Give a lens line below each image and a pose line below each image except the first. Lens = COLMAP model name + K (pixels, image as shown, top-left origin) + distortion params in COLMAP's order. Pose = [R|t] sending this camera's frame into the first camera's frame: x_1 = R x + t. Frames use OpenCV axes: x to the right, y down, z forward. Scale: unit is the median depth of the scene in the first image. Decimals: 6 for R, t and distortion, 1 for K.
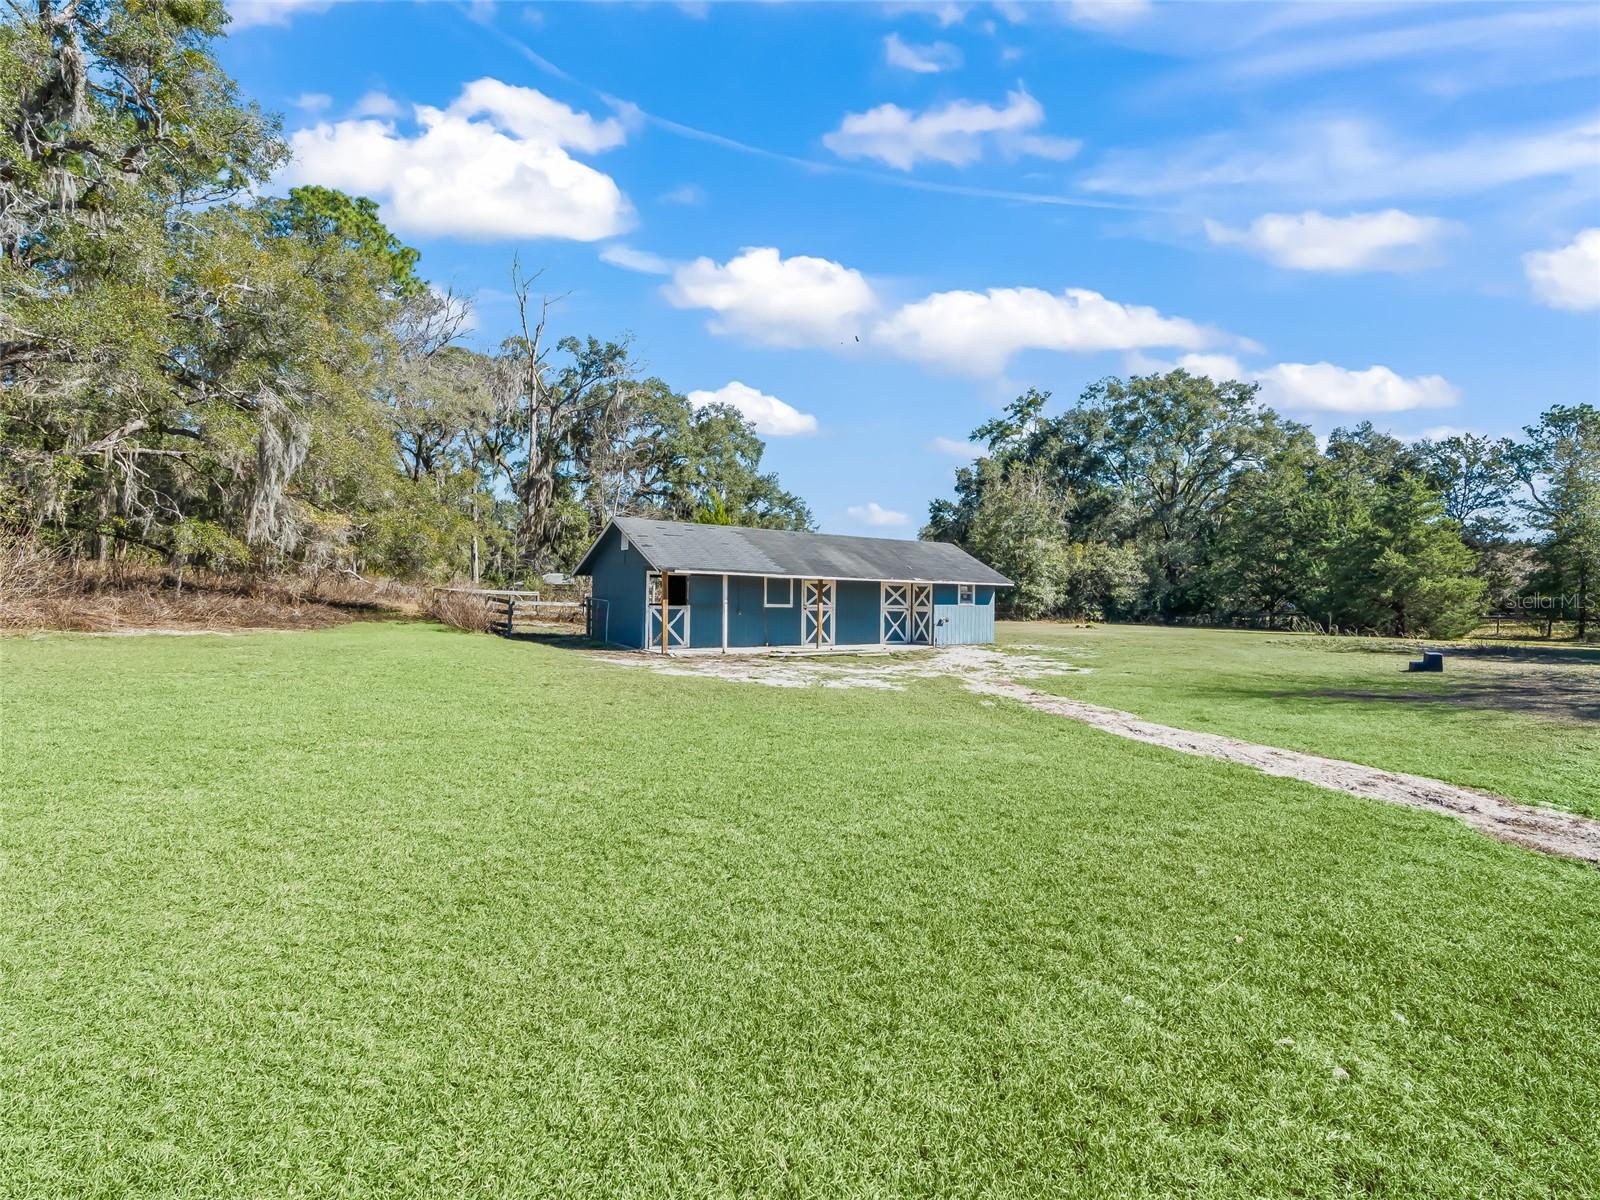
lens RADIAL K [[841.1, 0, 800.0], [0, 841.1, 600.0], [0, 0, 1]] dist [-0.029569, 0.016646]
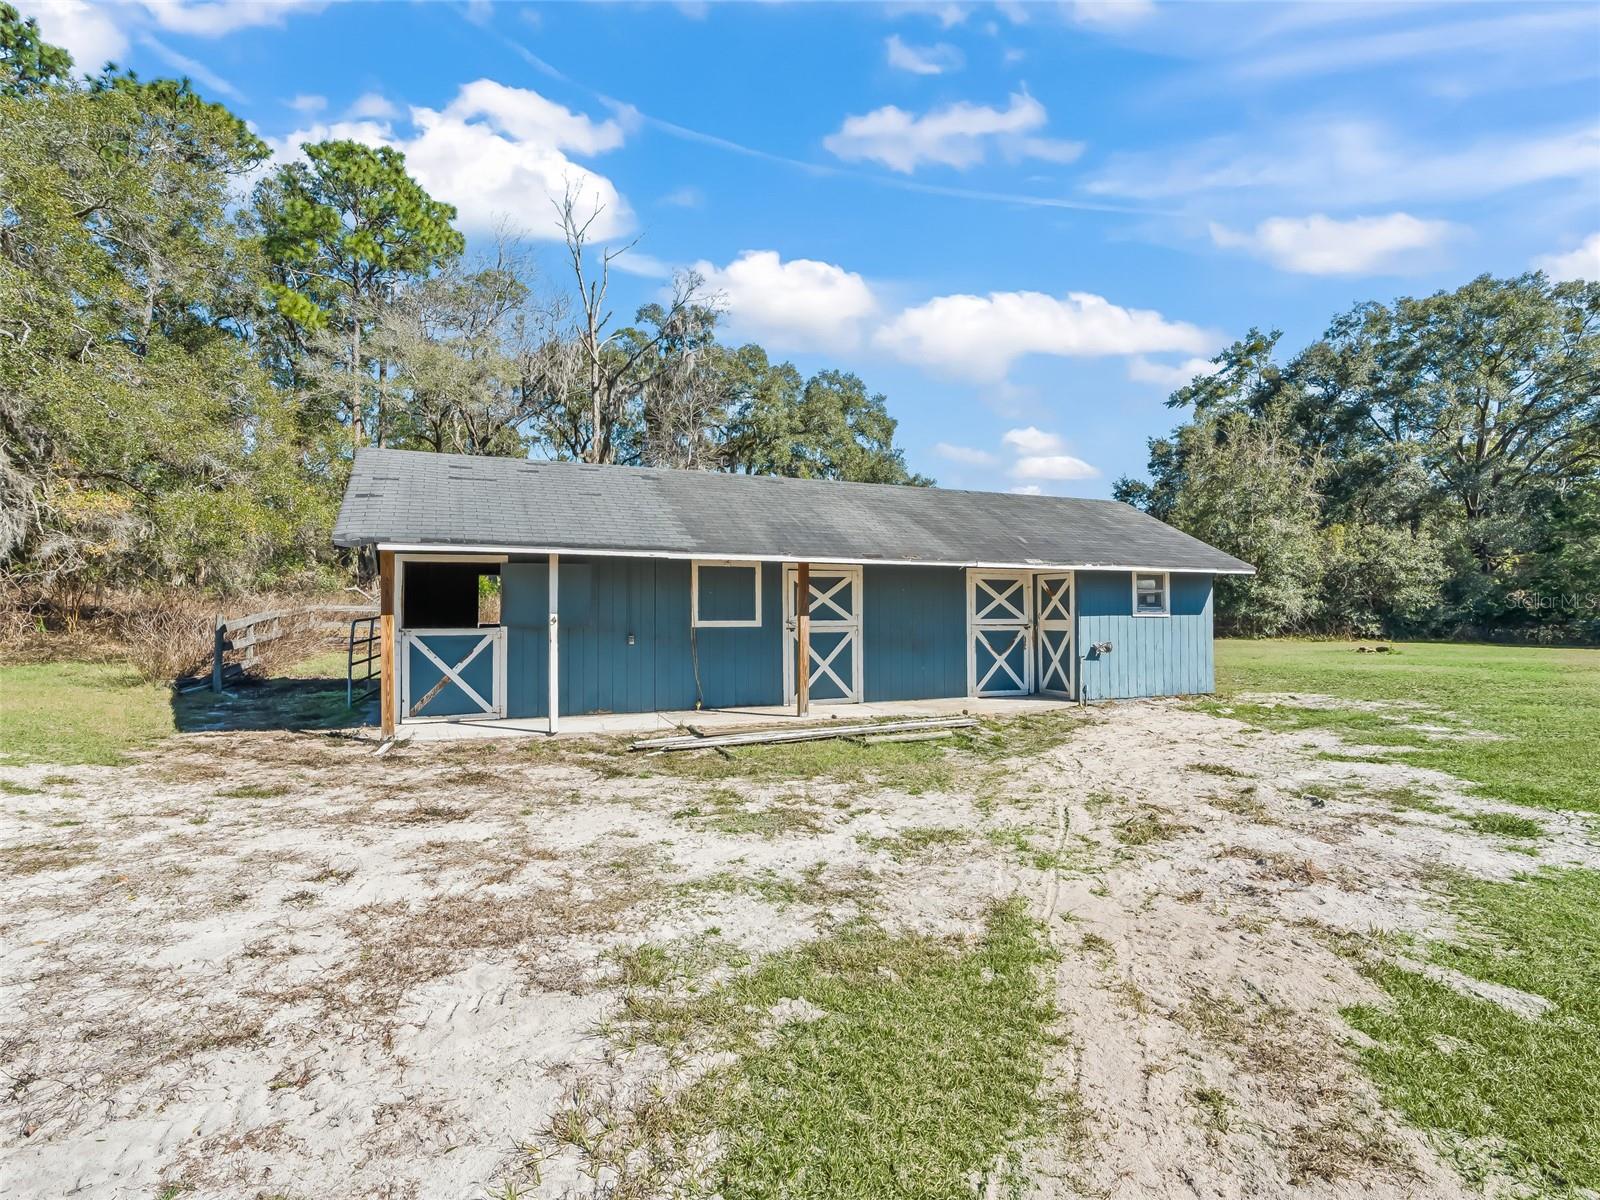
lens RADIAL K [[841.1, 0, 800.0], [0, 841.1, 600.0], [0, 0, 1]] dist [-0.029569, 0.016646]
pose [[0.974716, -0.021476, -0.222414, 0.054158], [0.016826, 0.999599, -0.022783, 0.002258], [0.222814, 0.018464, 0.974686, 0.242904]]
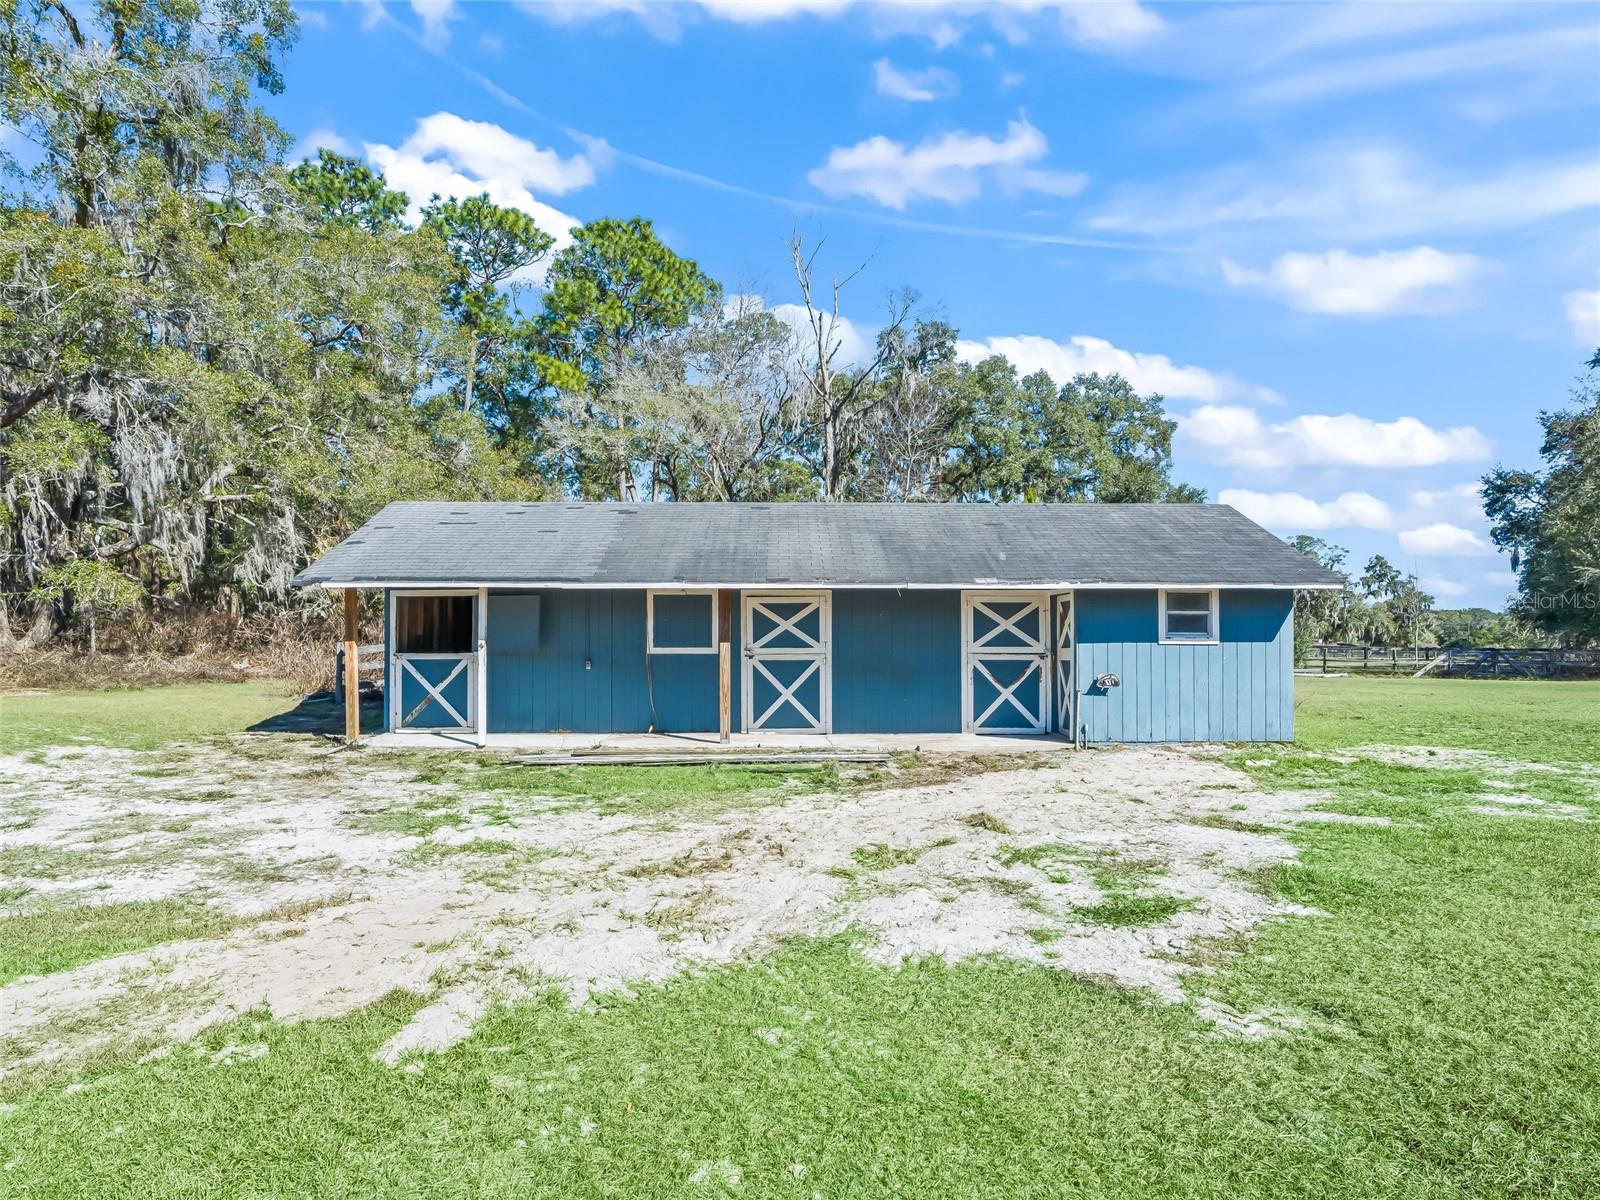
lens RADIAL K [[867.7, 0, 785.8], [0, 867.7, 644.5], [0, 0, 1]] dist [-0.015622, 0.000253]
pose [[0.807430, -0.018884, -0.589662, 0.143408], [0.012444, 0.999810, -0.014979, 0.005243], [0.589833, 0.004757, 0.807512, 0.280326]]
